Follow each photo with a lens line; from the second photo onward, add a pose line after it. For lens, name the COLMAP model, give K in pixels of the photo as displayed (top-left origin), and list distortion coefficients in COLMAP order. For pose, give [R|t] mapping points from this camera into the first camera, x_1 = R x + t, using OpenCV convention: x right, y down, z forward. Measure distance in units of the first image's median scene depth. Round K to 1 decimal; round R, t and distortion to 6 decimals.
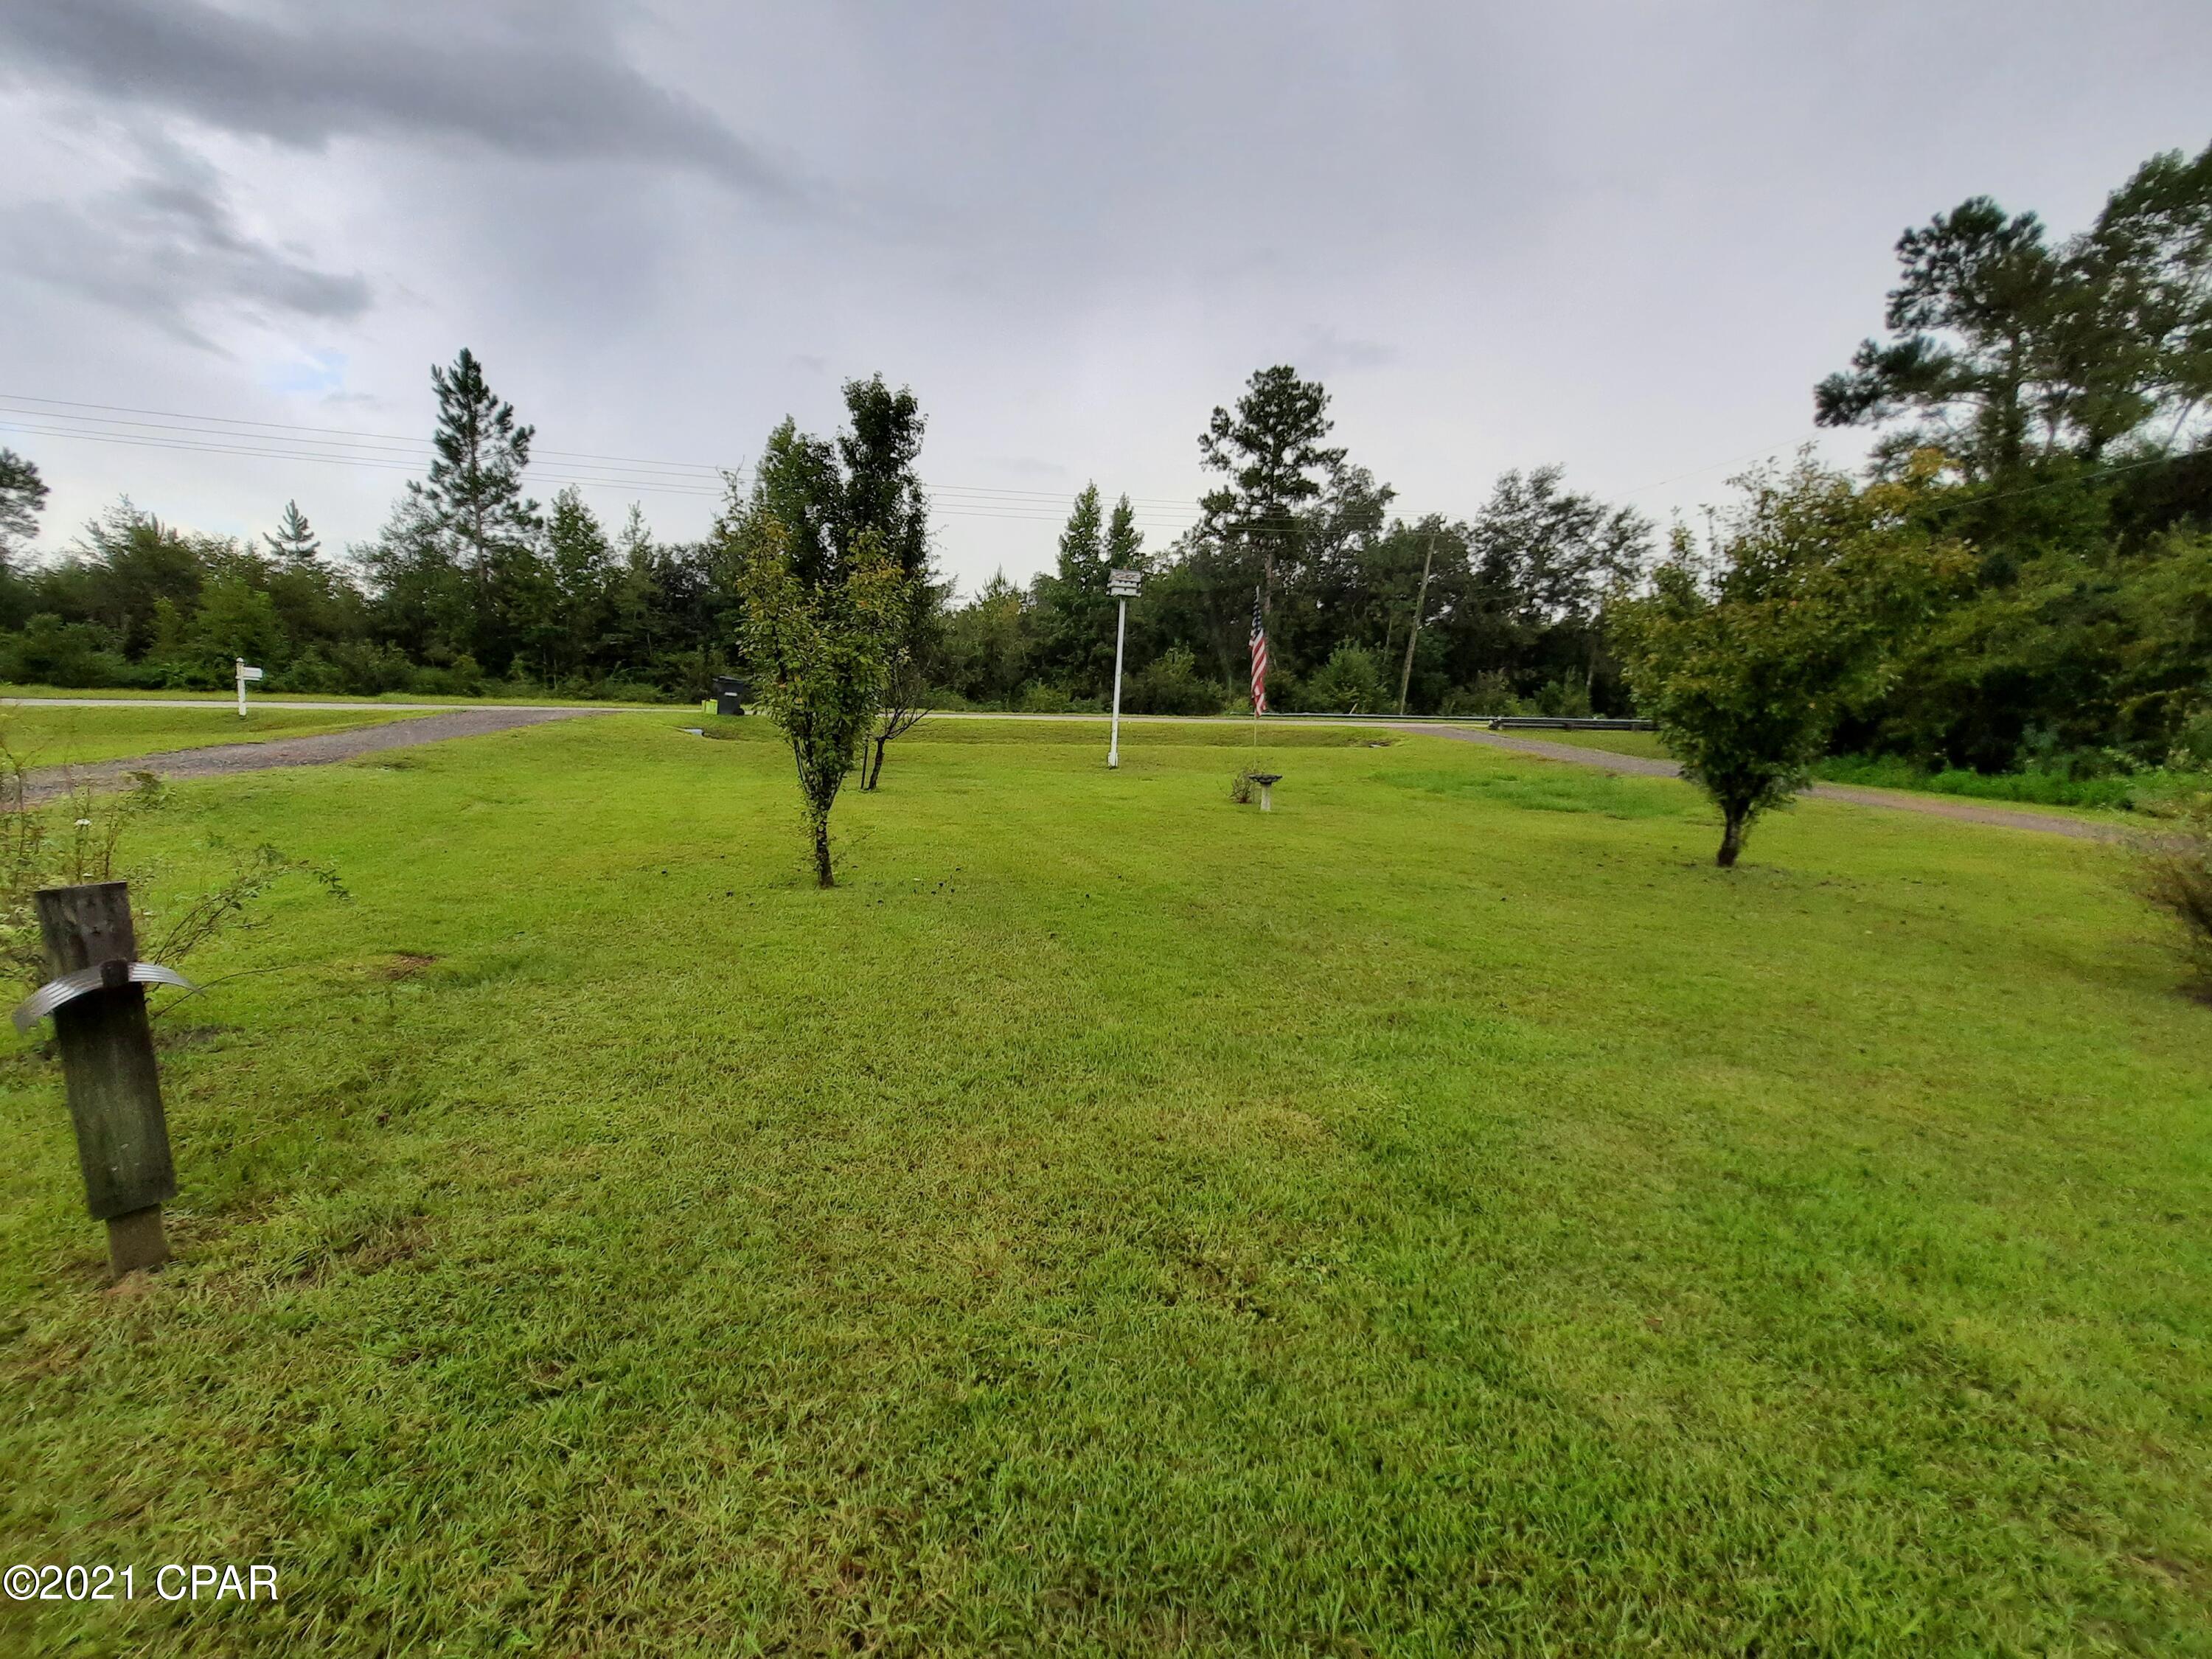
lens RADIAL K [[884.5, 0, 1108.2], [0, 884.5, 835.3], [0, 0, 1]] dist [-0.013548, -0.000756]
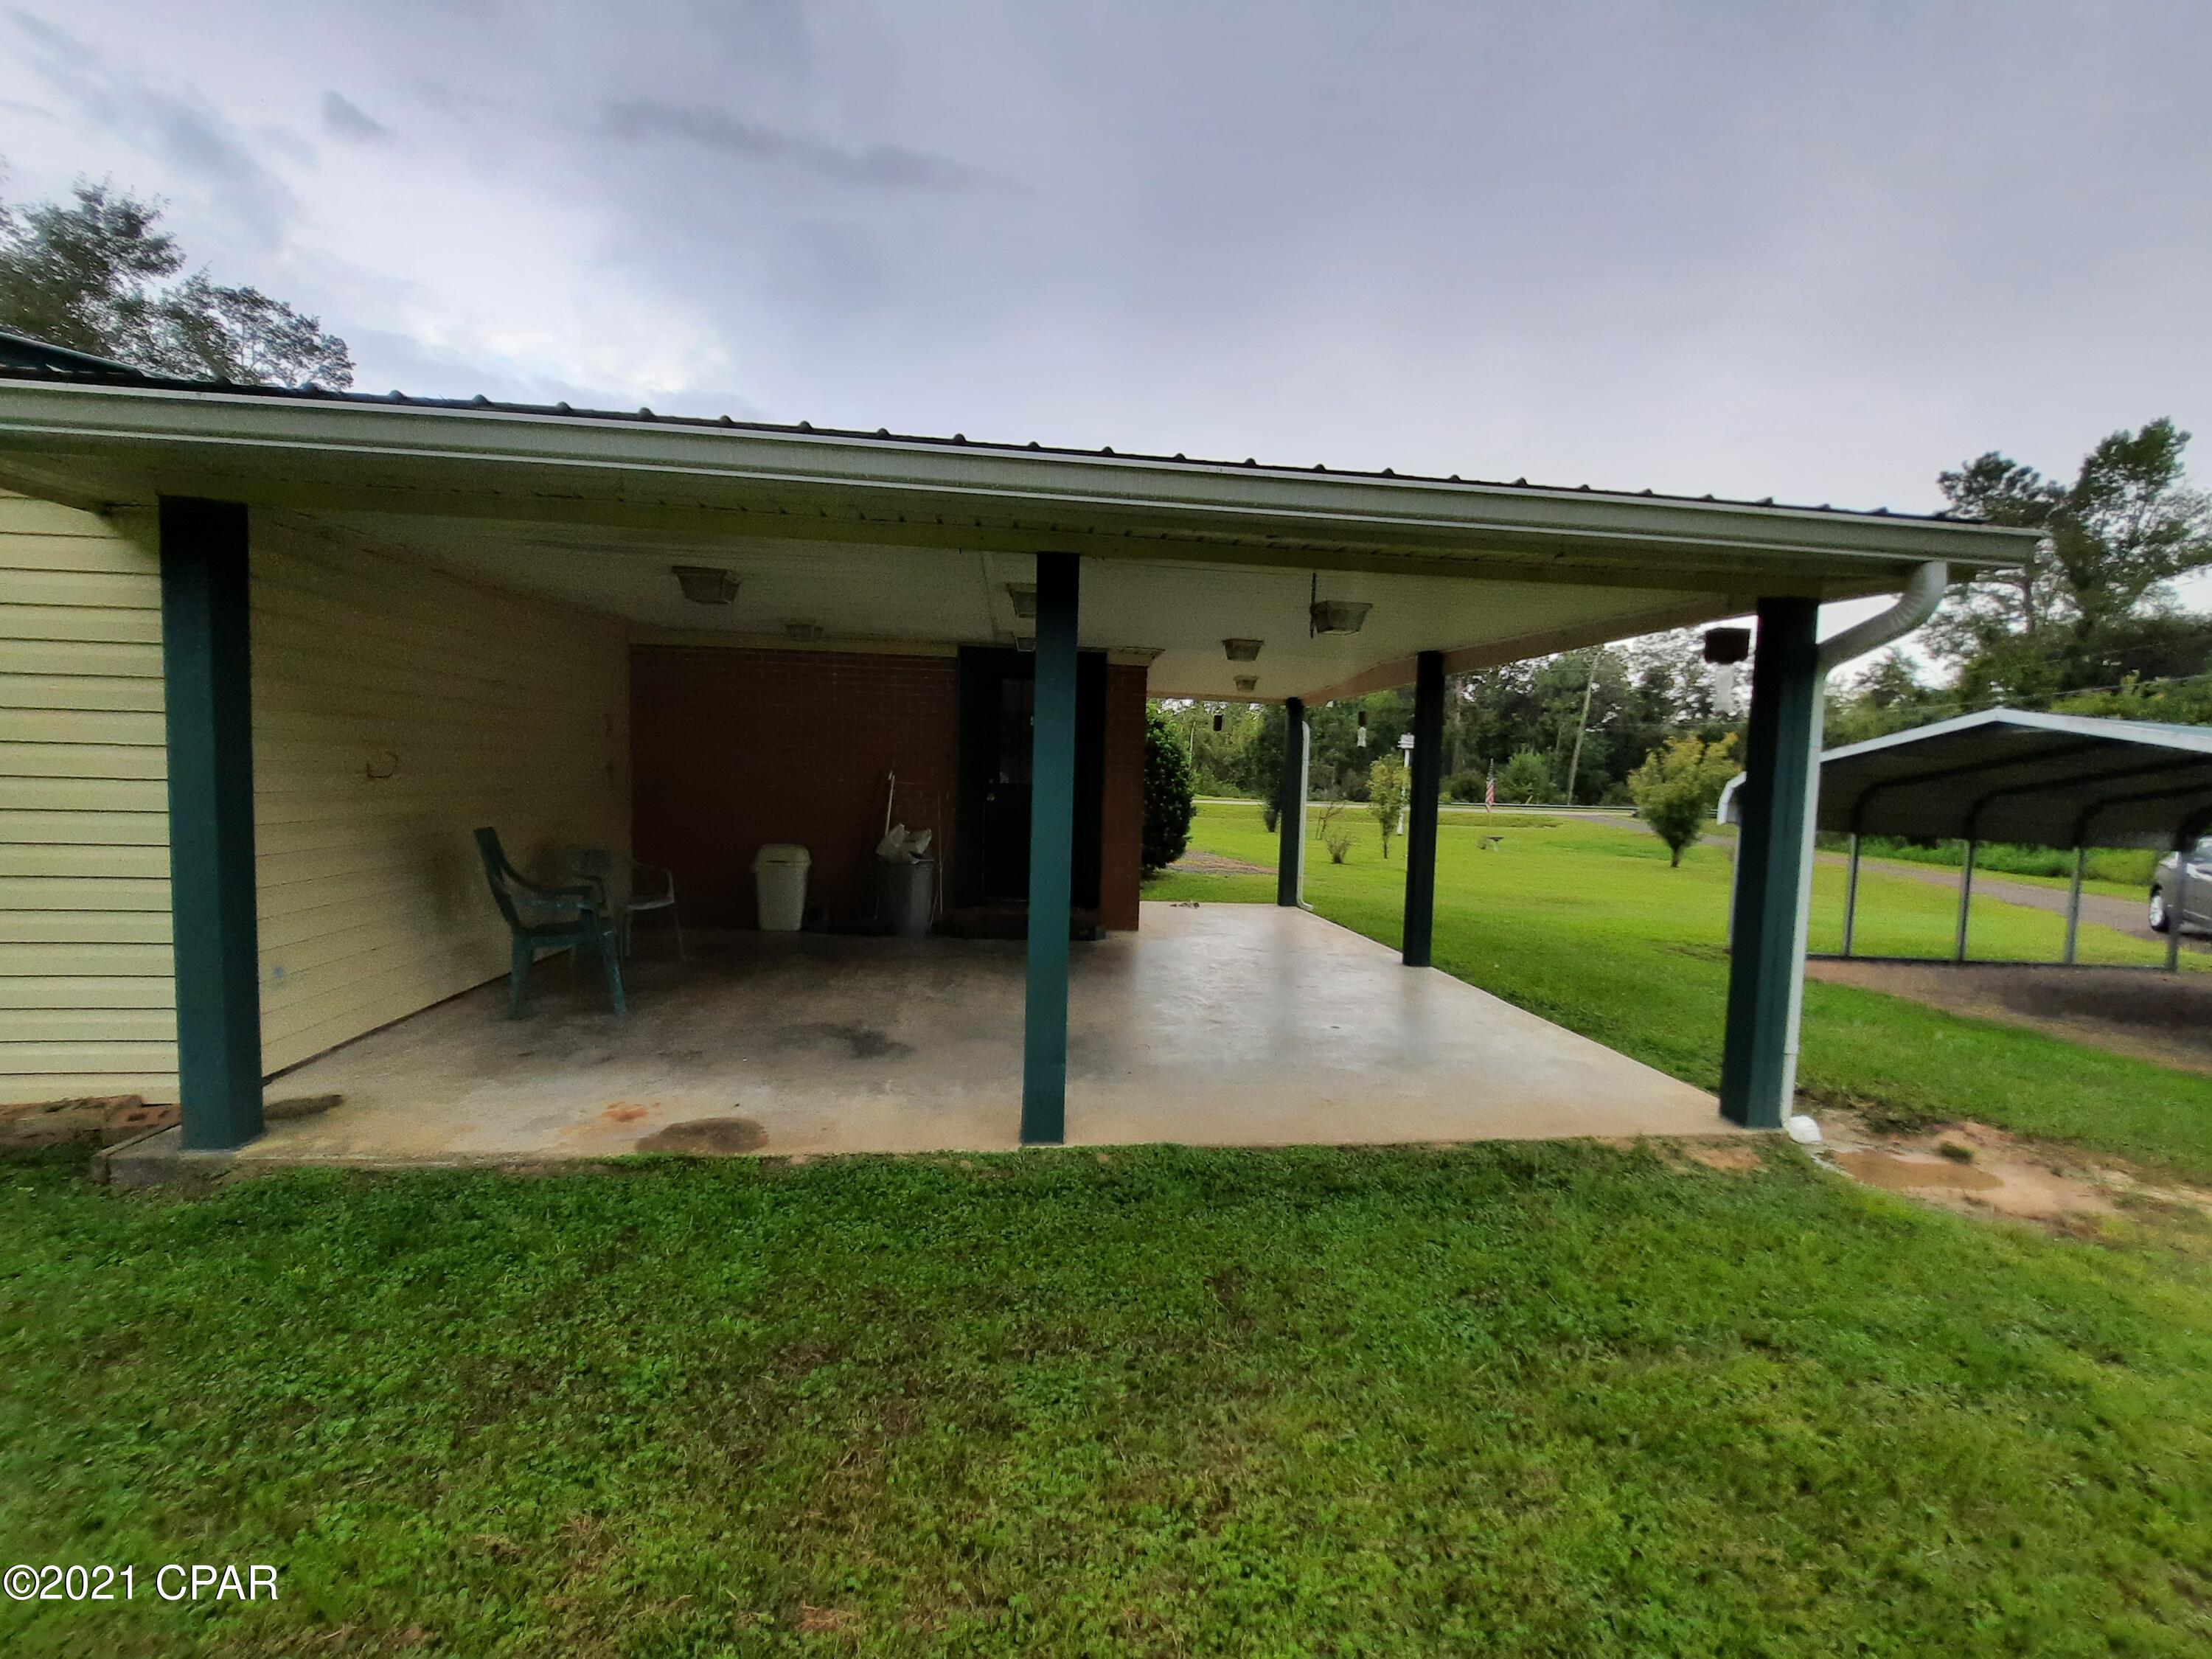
lens RADIAL K [[884.5, 0, 1100.8], [0, 884.5, 837.5], [0, 0, 1]] dist [-0.013548, -0.000756]
pose [[0.983674, 0.019928, -0.178854, -0.119888], [-0.034893, 0.996110, -0.080921, 0.043985], [0.176545, 0.085841, 0.980542, -0.415837]]
